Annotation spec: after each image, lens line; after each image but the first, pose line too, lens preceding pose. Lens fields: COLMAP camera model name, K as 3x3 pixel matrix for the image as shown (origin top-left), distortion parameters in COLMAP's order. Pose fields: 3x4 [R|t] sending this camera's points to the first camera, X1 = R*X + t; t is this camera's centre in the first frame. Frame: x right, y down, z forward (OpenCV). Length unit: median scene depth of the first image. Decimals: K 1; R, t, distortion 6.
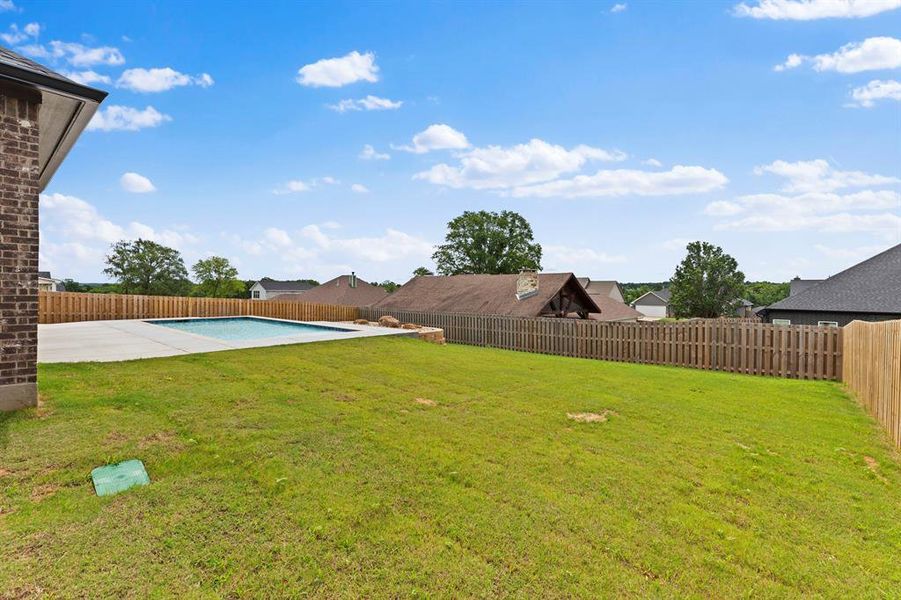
lens RADIAL K [[426.1, 0, 448.2], [0, 426.1, 289.0], [0, 0, 1]] dist [0.000400, 0.000026]
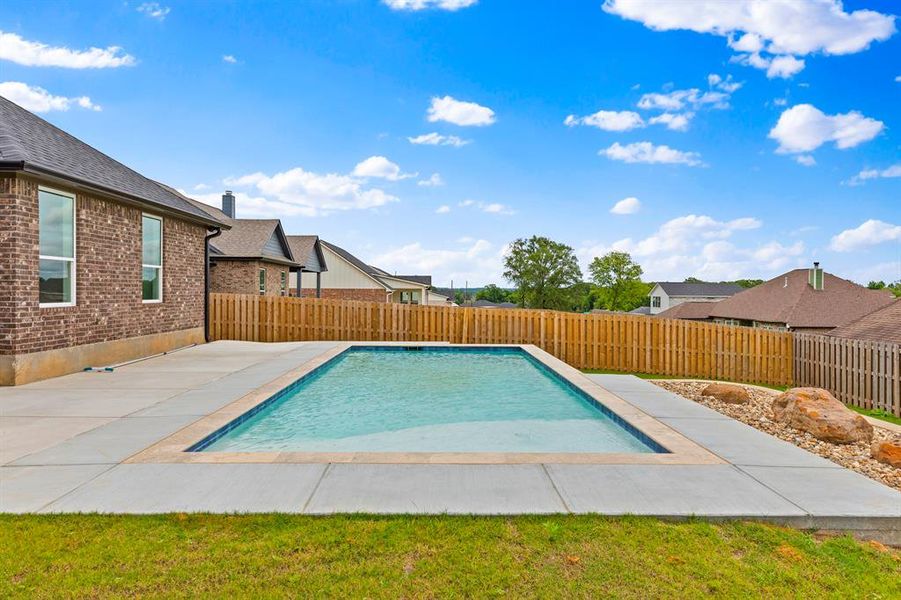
lens RADIAL K [[562.1, 0, 450.5], [0, 562.1, 300.0], [0, 0, 1]] dist [-0.002766, -0.000856]
pose [[0.681158, 0.003694, -0.732127, -0.007546], [0.004143, 0.999952, 0.008901, 0.000499], [0.732124, -0.009096, 0.681110, 0.101498]]
